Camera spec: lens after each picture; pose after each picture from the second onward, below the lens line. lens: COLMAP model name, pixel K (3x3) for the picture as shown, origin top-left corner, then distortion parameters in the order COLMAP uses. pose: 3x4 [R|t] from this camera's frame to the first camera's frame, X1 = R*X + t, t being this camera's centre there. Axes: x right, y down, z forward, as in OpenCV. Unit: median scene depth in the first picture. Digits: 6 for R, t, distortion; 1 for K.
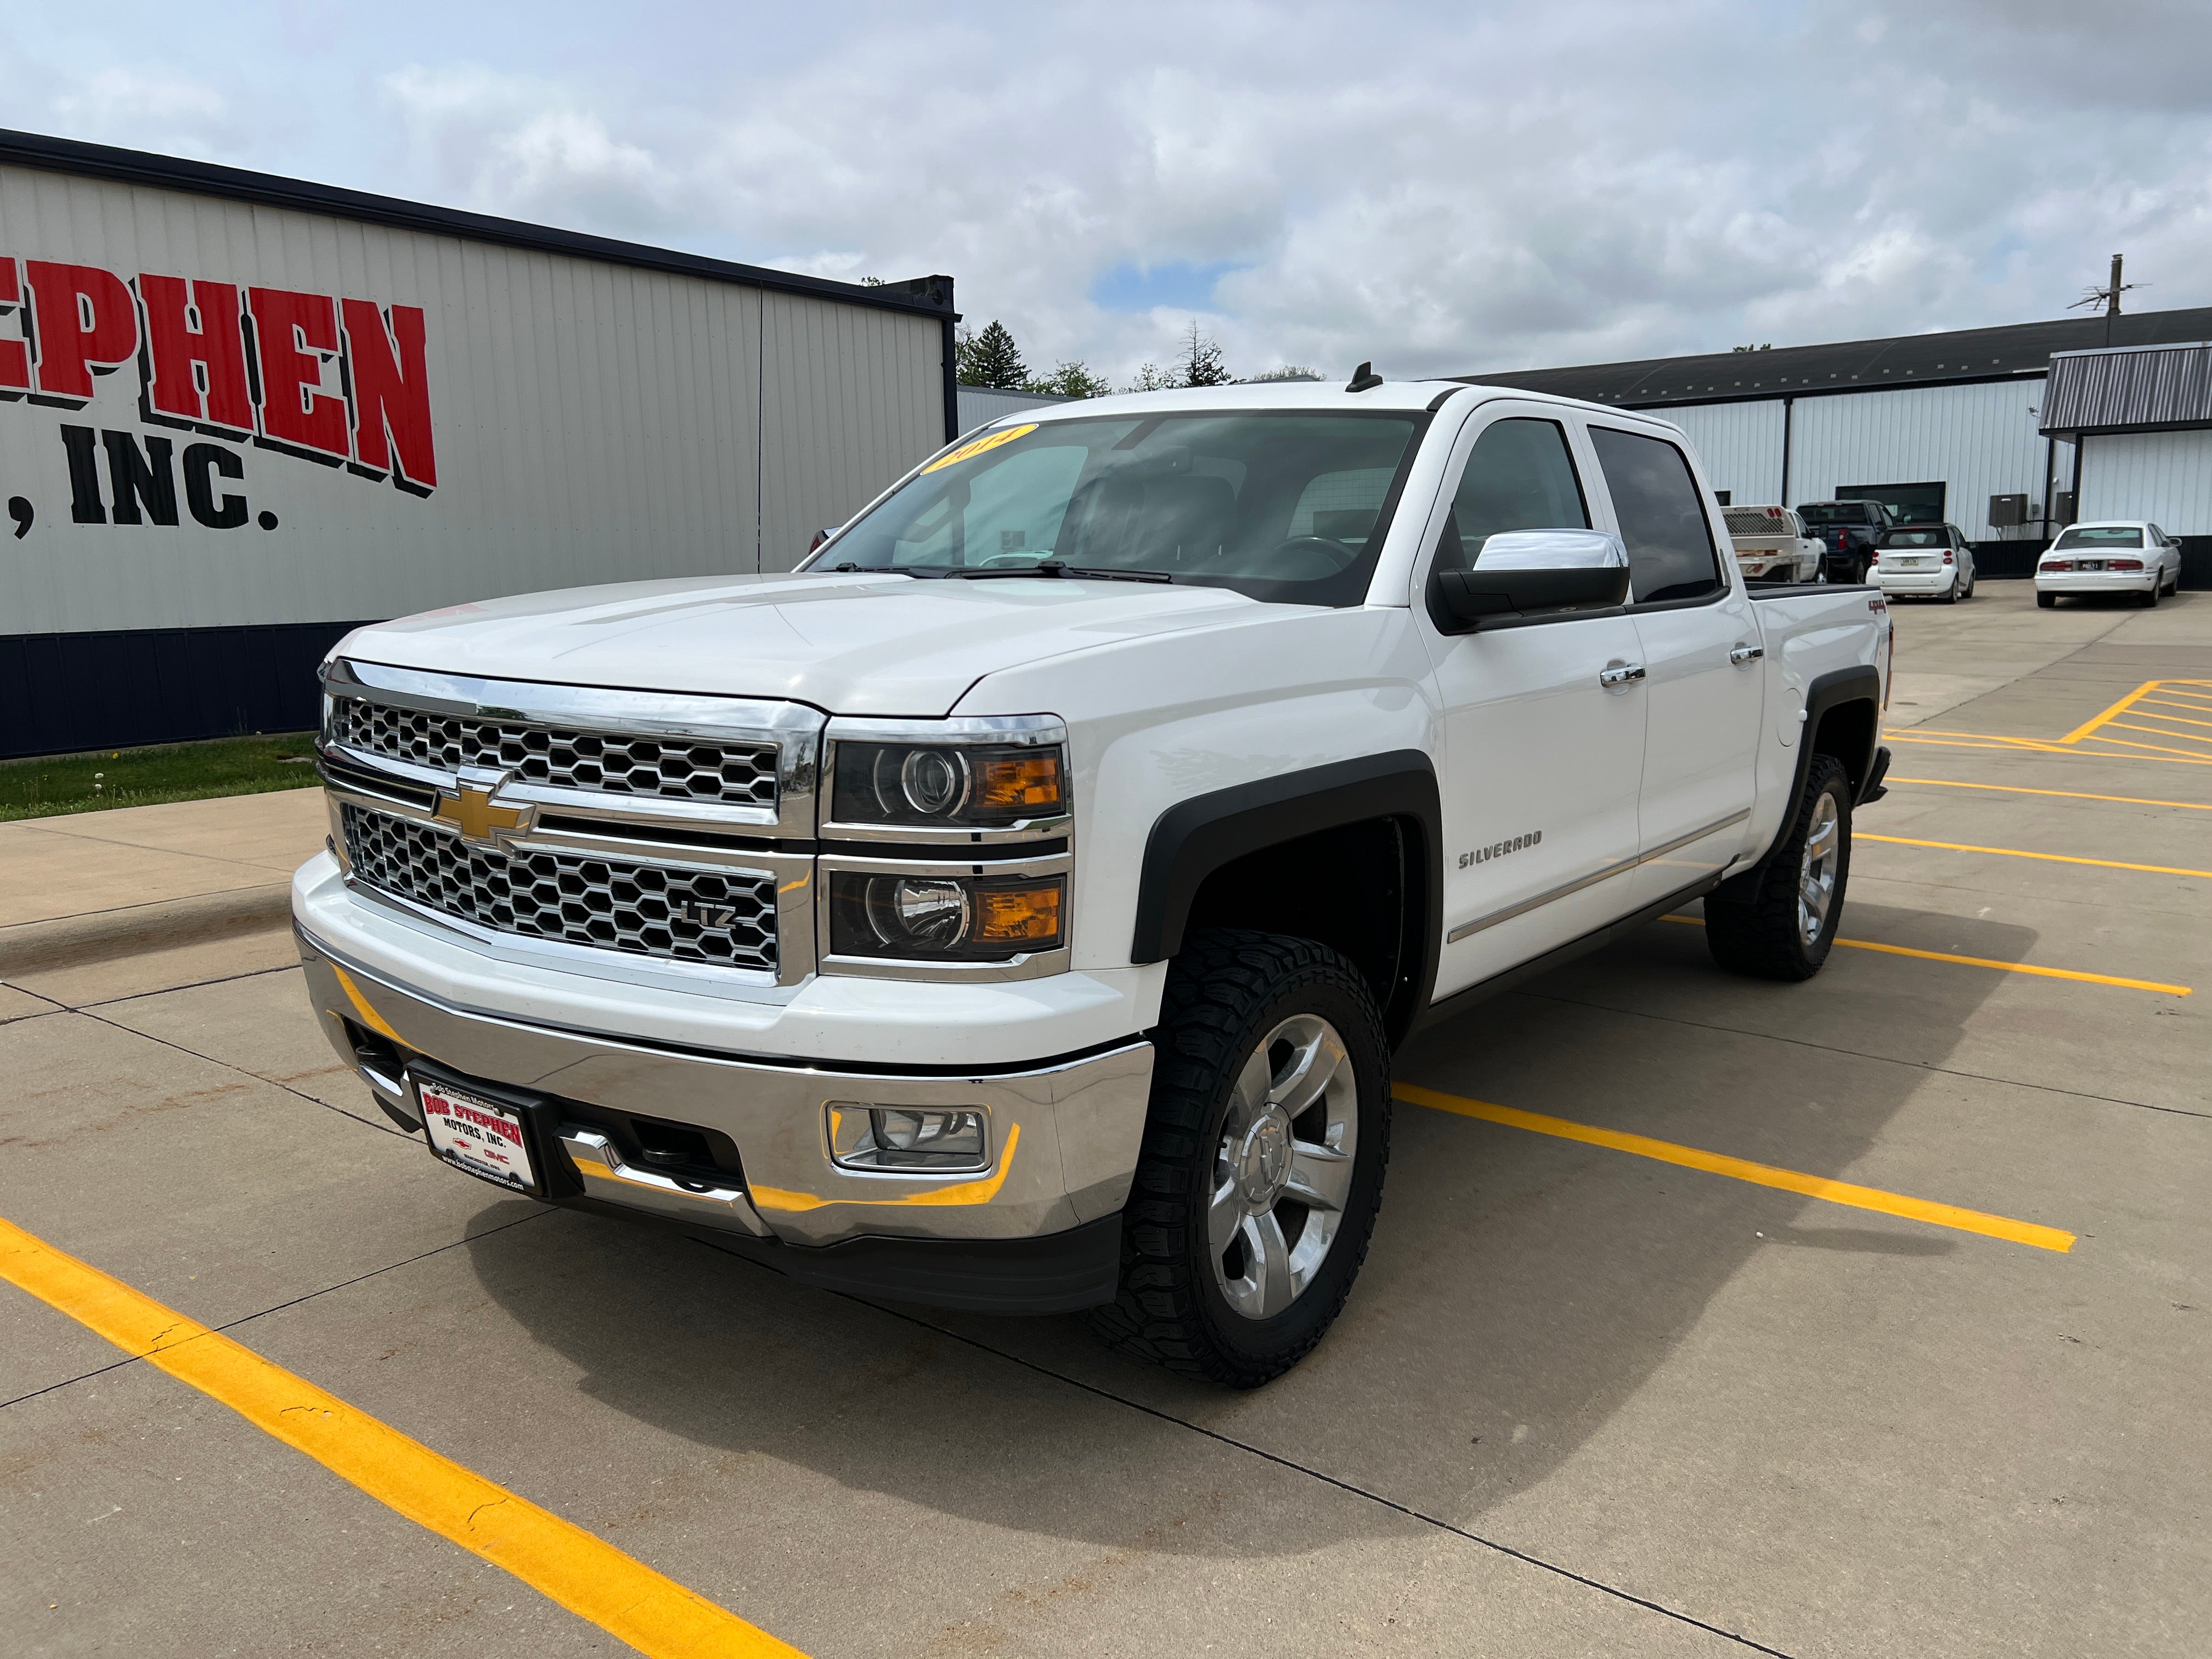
lens RADIAL K [[1664.0, 0, 1108.6], [0, 1664.0, 846.9], [0, 0, 1]] dist [0.050861, -0.053822]
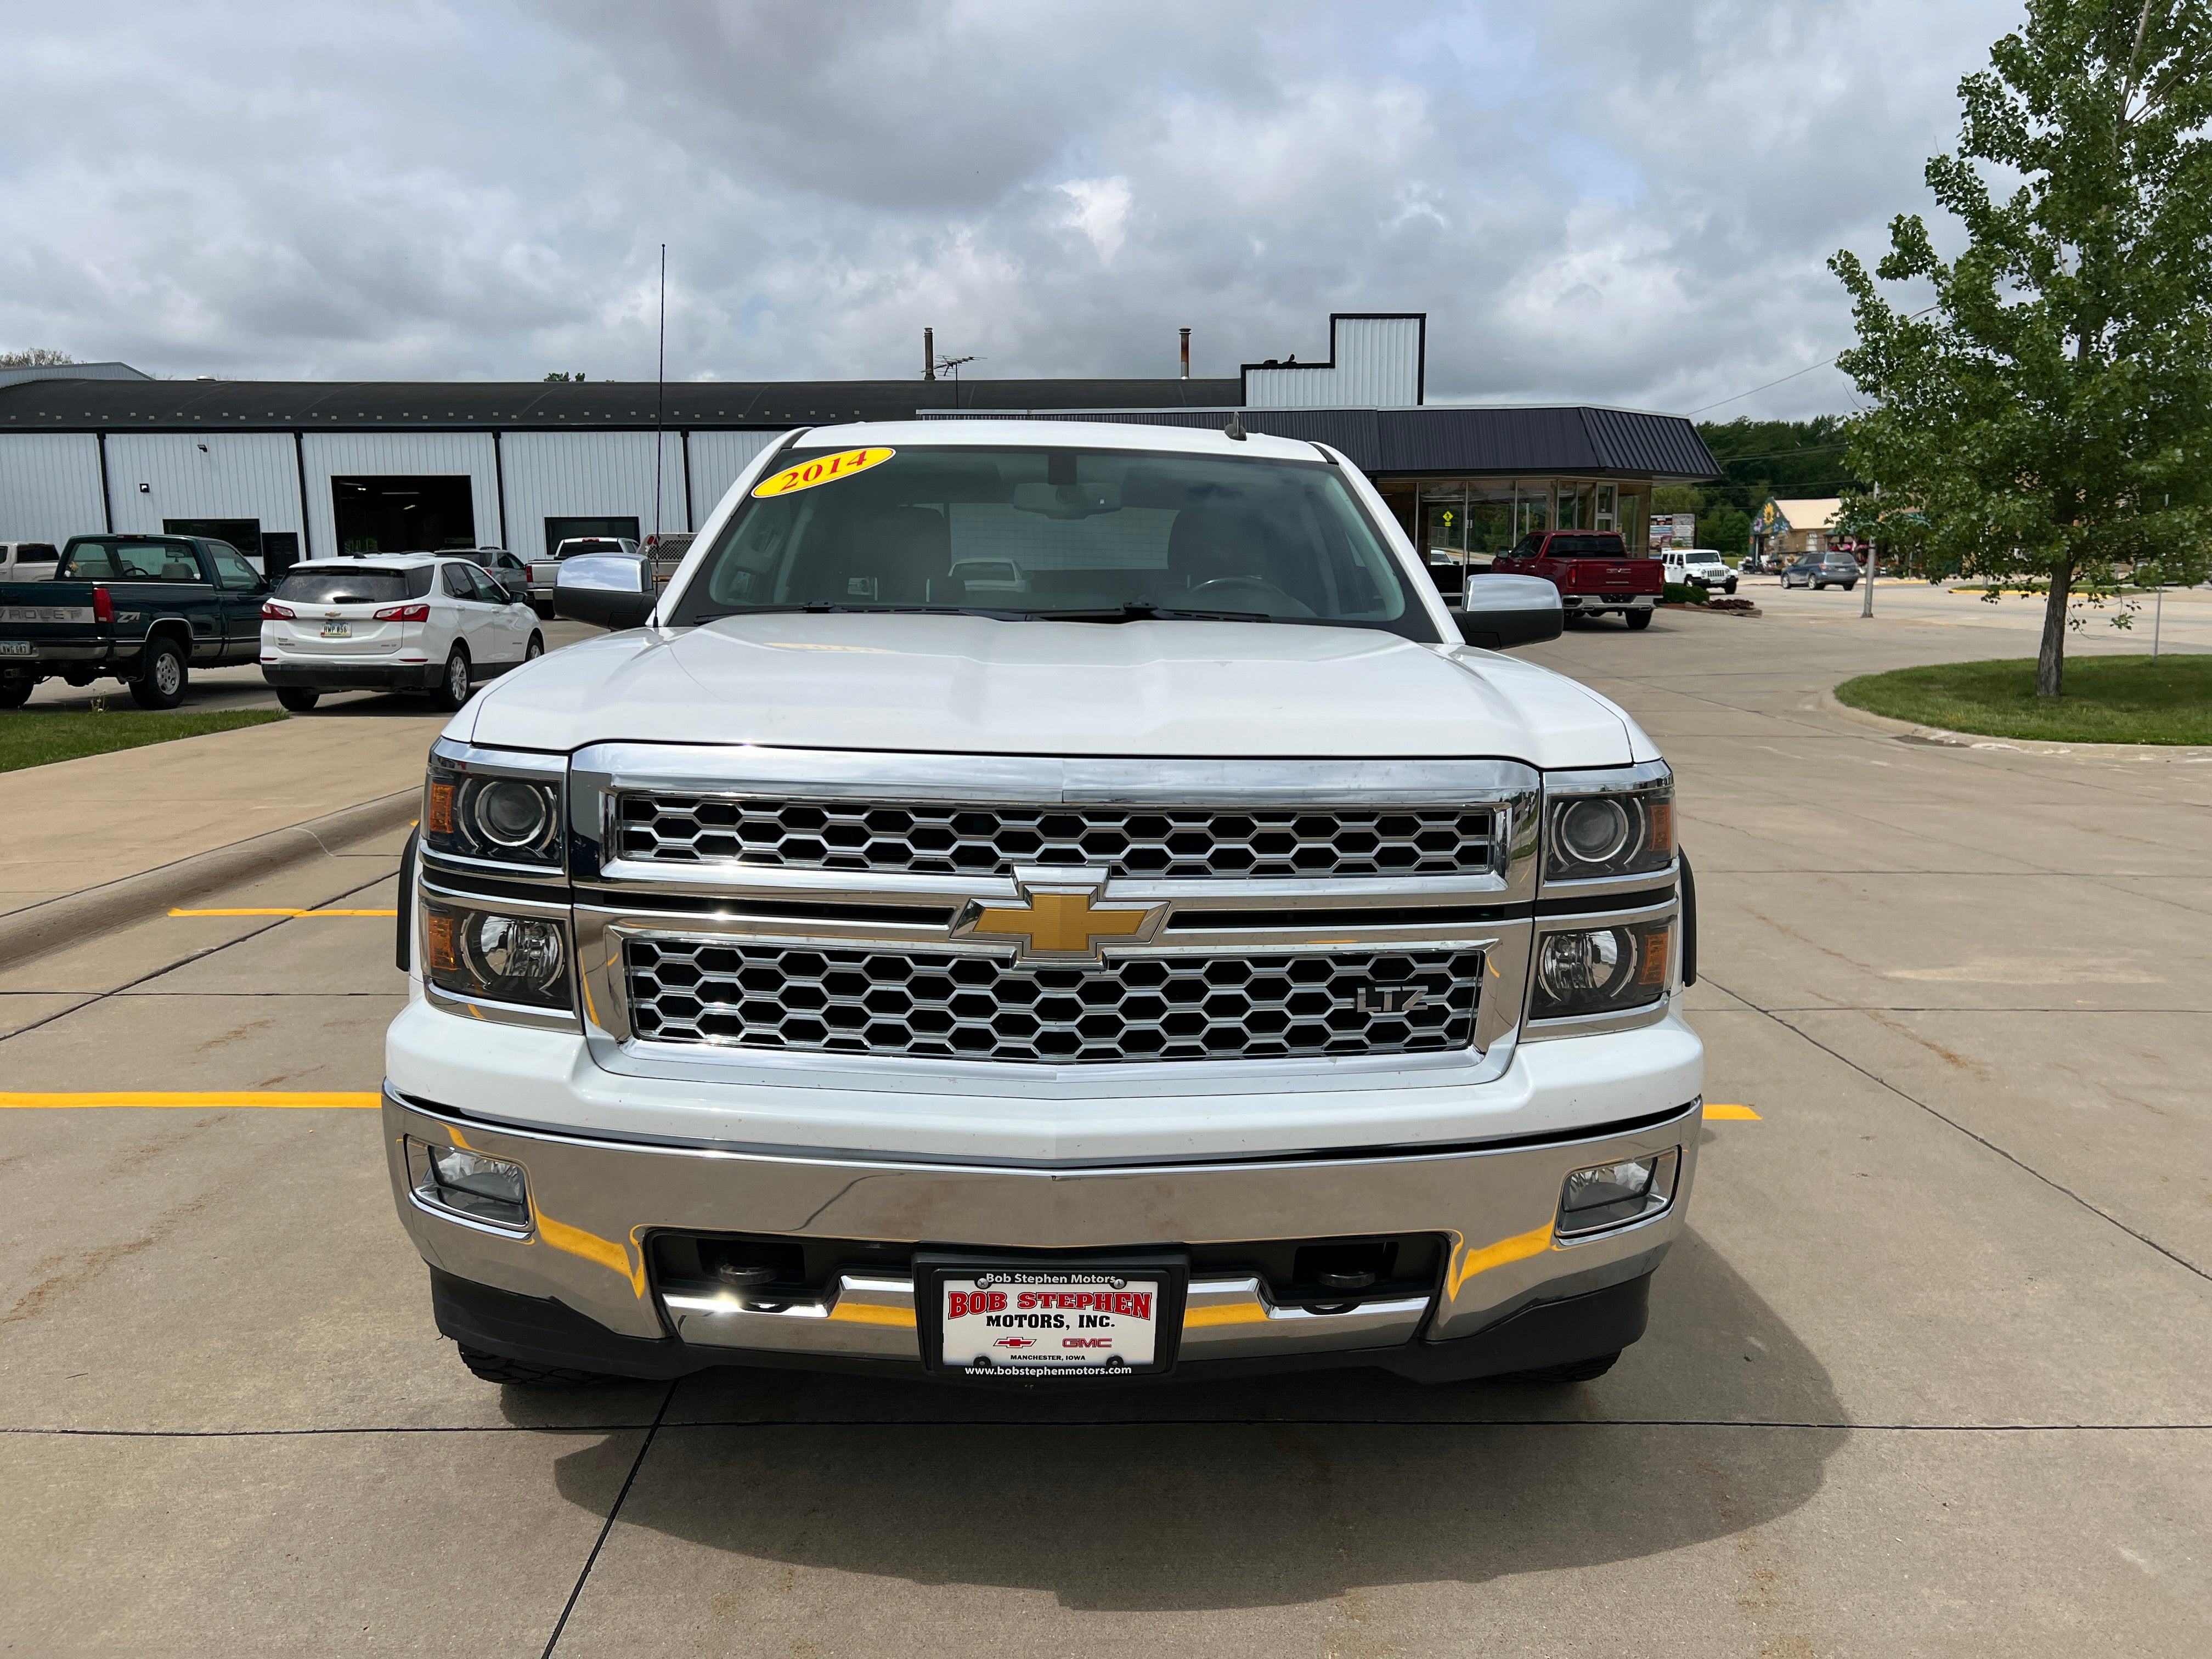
lens RADIAL K [[1664.0, 0, 1112.3], [0, 1664.0, 813.4], [0, 0, 1]] dist [0.050861, -0.053822]
pose [[0.780639, -0.079025, 0.619966, -0.864971], [0.098695, 0.995114, 0.002570, -0.073251], [-0.617141, 0.059181, 0.784624, 0.354231]]
